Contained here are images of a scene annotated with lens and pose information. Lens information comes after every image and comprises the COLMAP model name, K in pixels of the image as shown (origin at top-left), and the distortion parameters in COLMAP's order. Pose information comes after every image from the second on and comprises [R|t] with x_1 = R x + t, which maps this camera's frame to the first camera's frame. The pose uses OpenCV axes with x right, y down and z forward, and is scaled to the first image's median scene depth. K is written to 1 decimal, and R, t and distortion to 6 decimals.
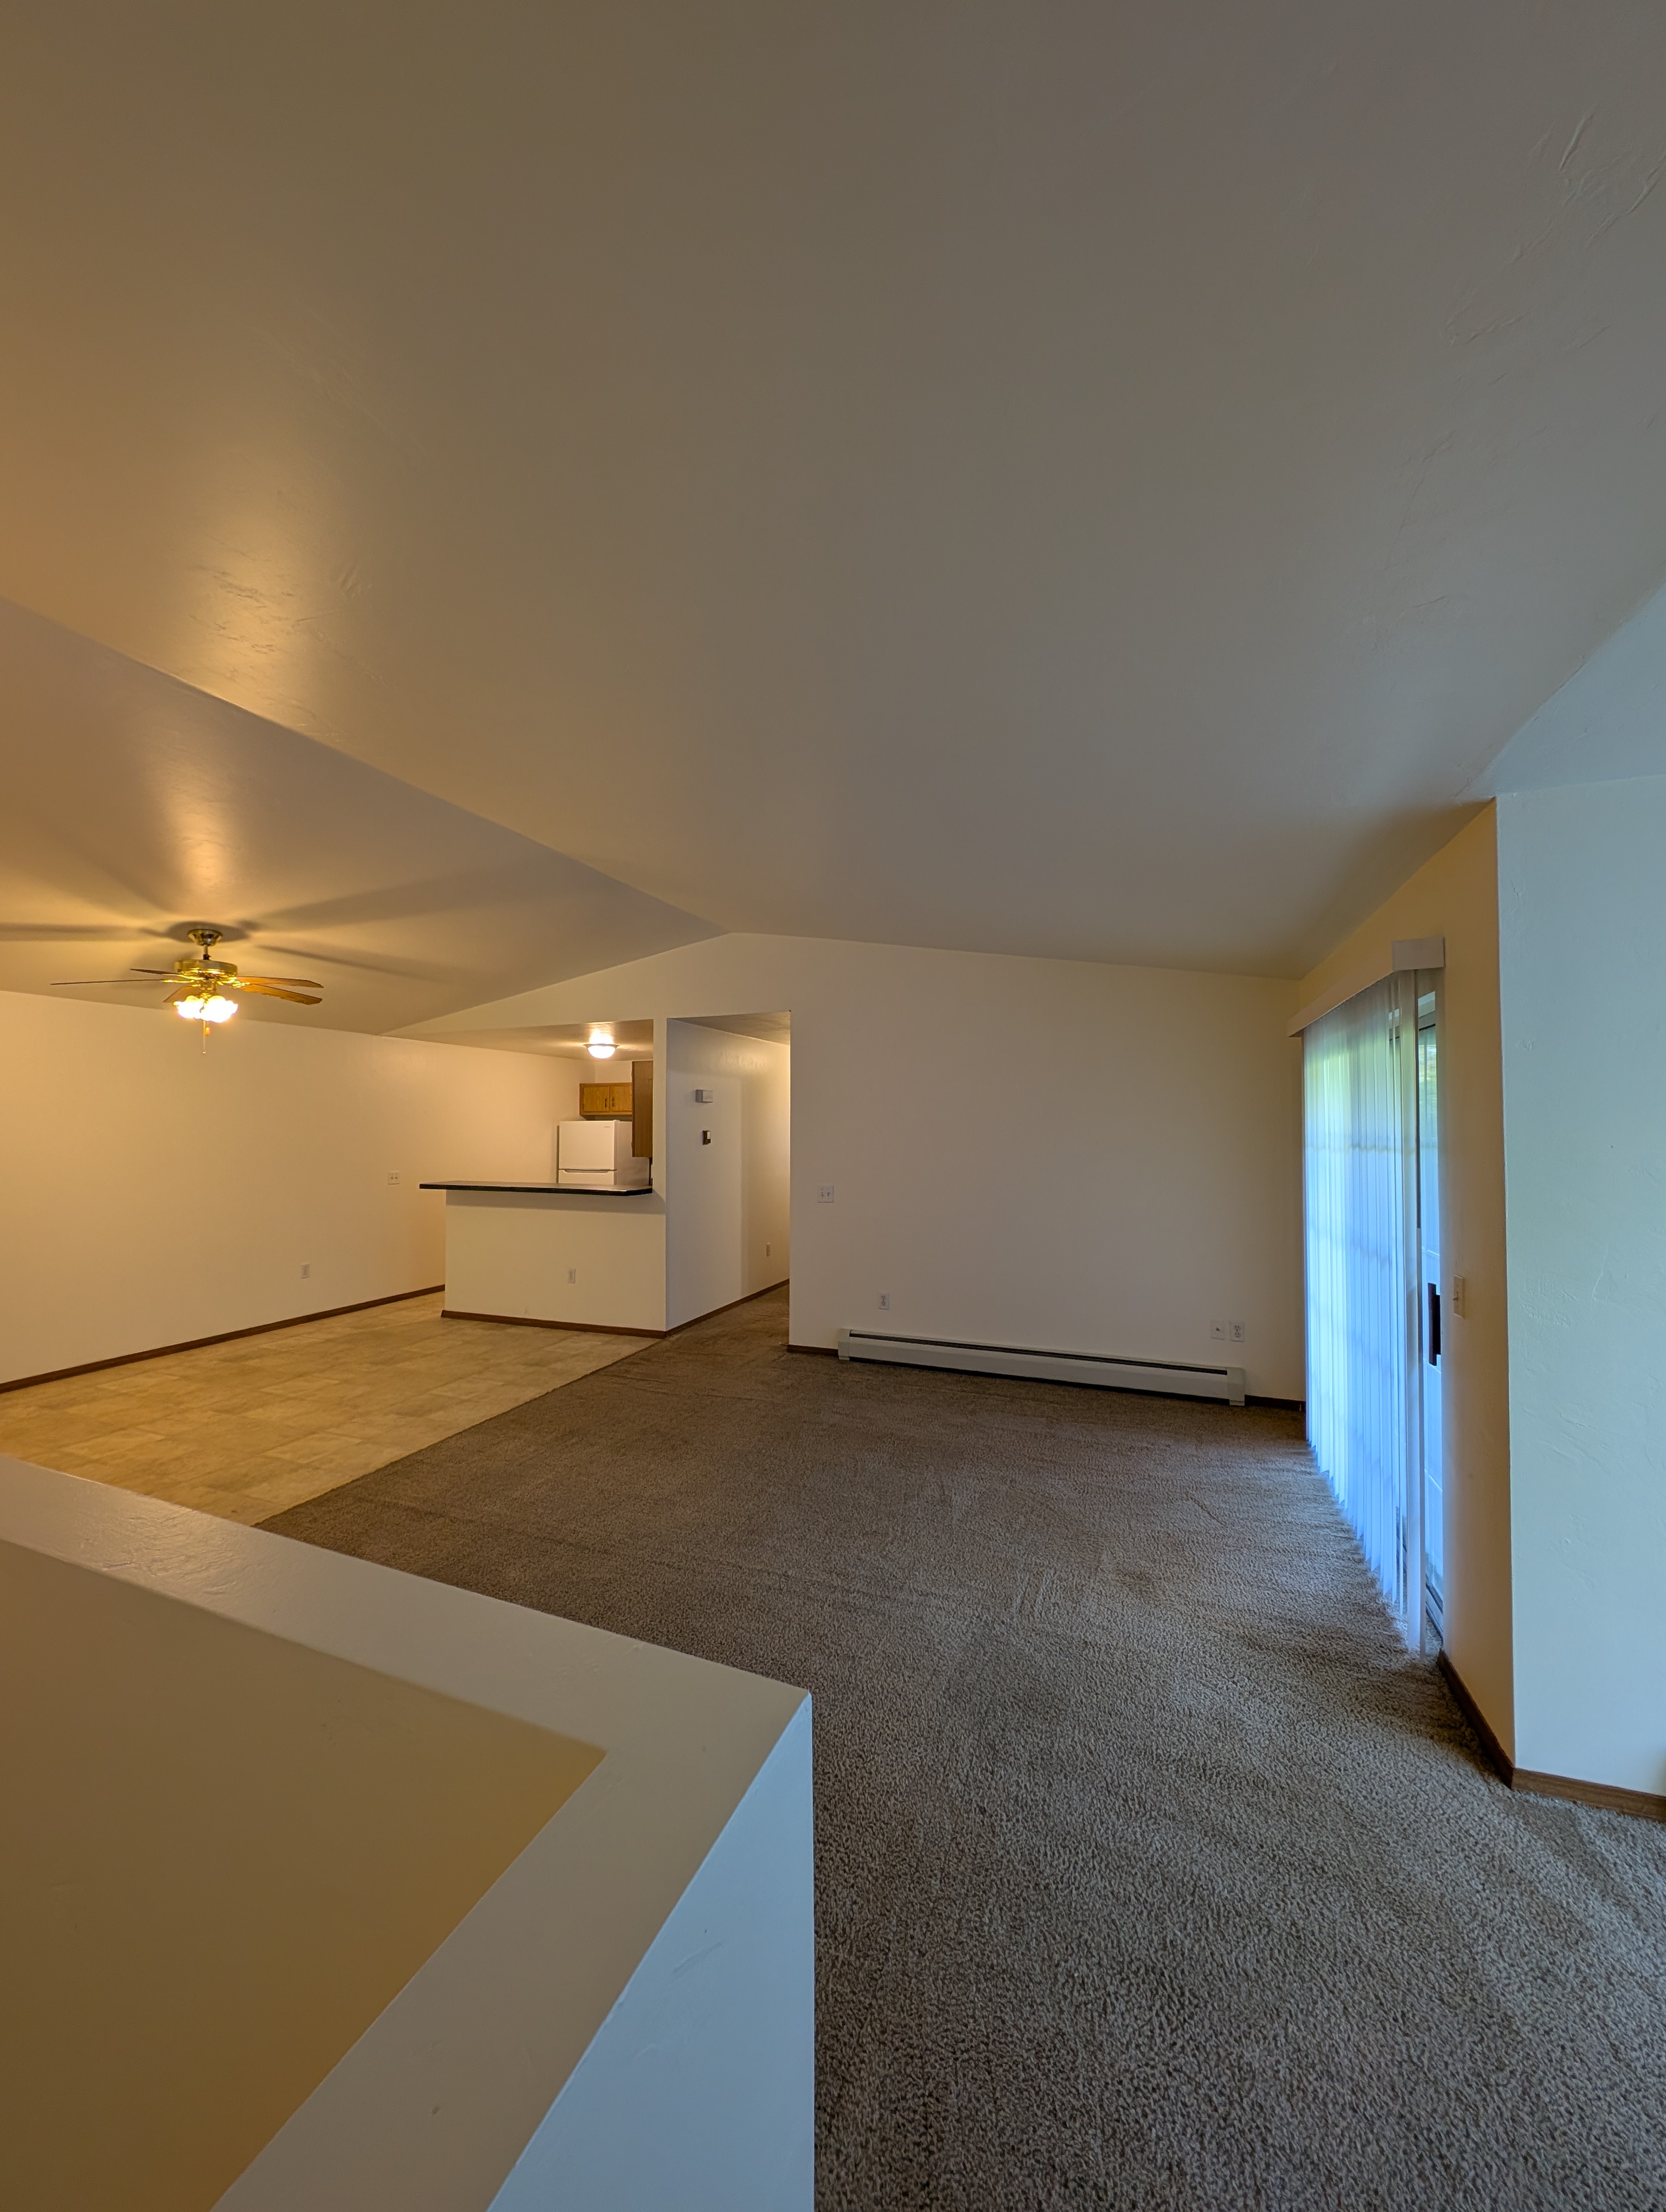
lens RADIAL K [[824.7, 0, 838.2], [0, 824.7, 1112.1], [0, 0, 1]] dist [0.003972, -0.002123]
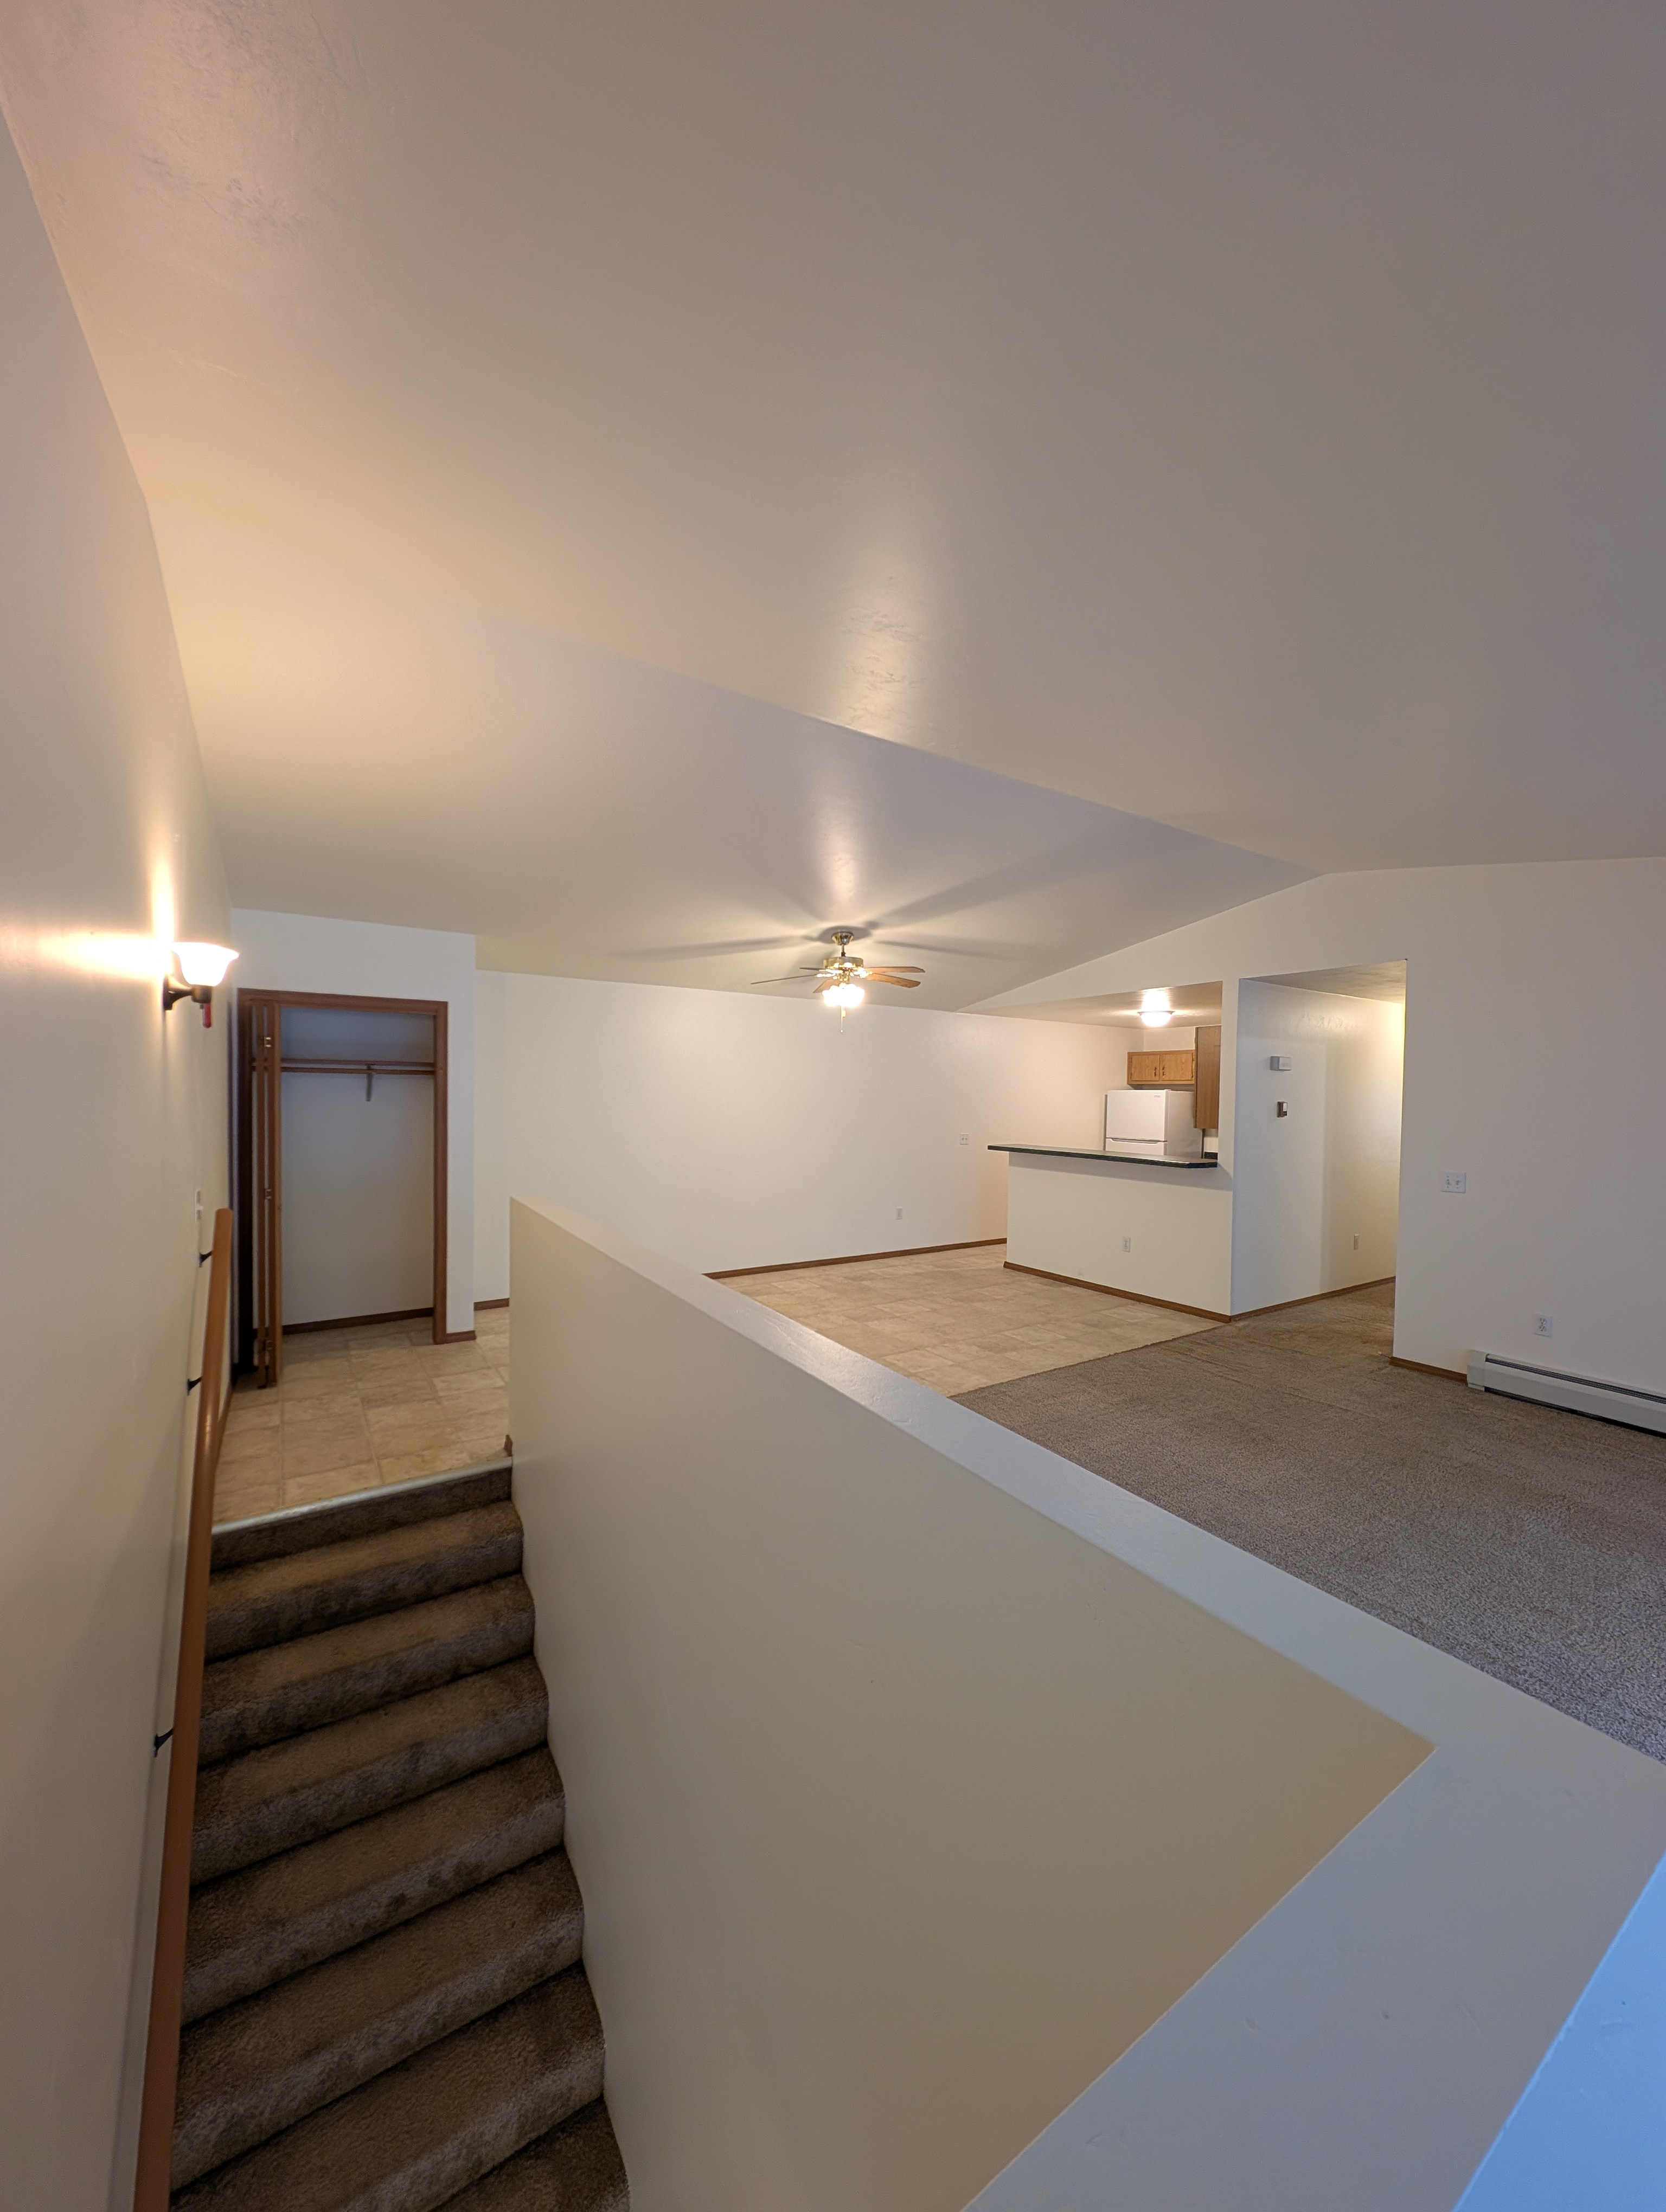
lens RADIAL K [[824.7, 0, 833.0], [0, 824.7, 1111.8], [0, 0, 1]] dist [0.003972, -0.002123]
pose [[0.810707, 0.026534, -0.584851, -0.040764], [-0.005434, 0.999270, 0.037802, 0.002551], [0.585427, -0.027468, 0.810260, -0.019818]]
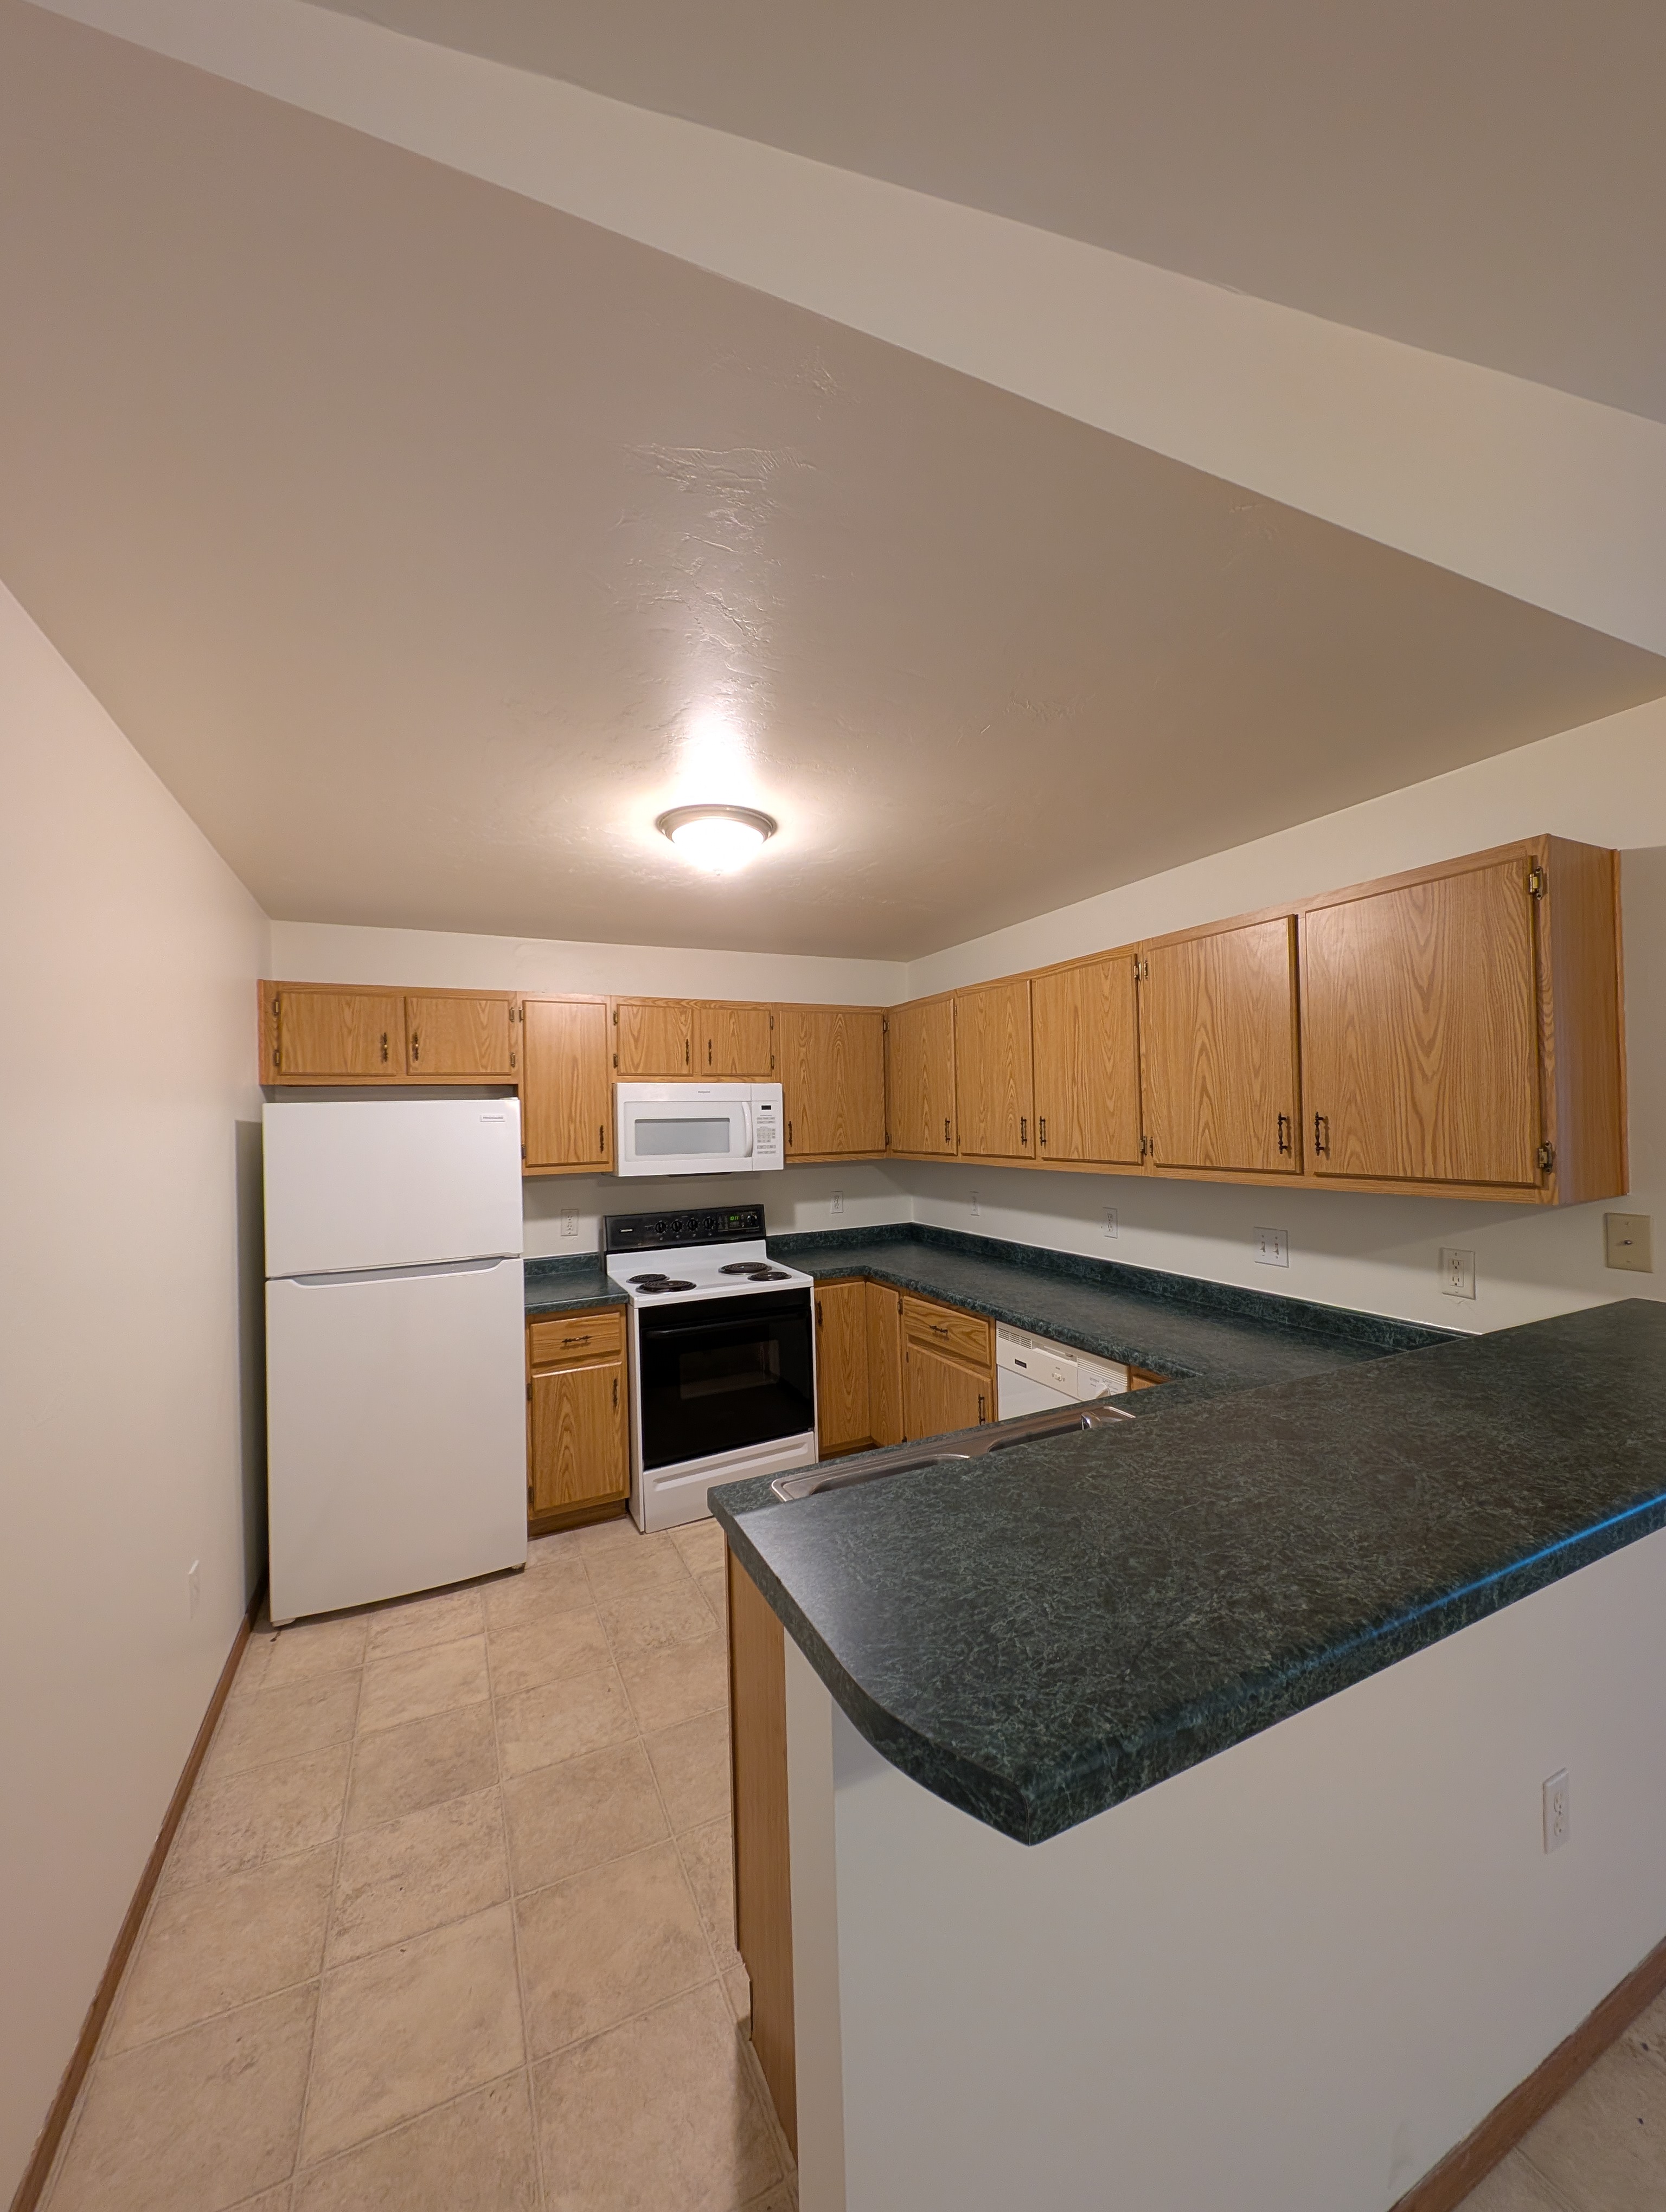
lens RADIAL K [[824.7, 0, 843.8], [0, 824.7, 1114.4], [0, 0, 1]] dist [0.003972, -0.002123]
pose [[0.685072, -0.013226, 0.728355, -0.777264], [0.011533, 0.999907, 0.007309, 0.027746], [-0.728384, 0.003393, 0.685161, 1.266898]]
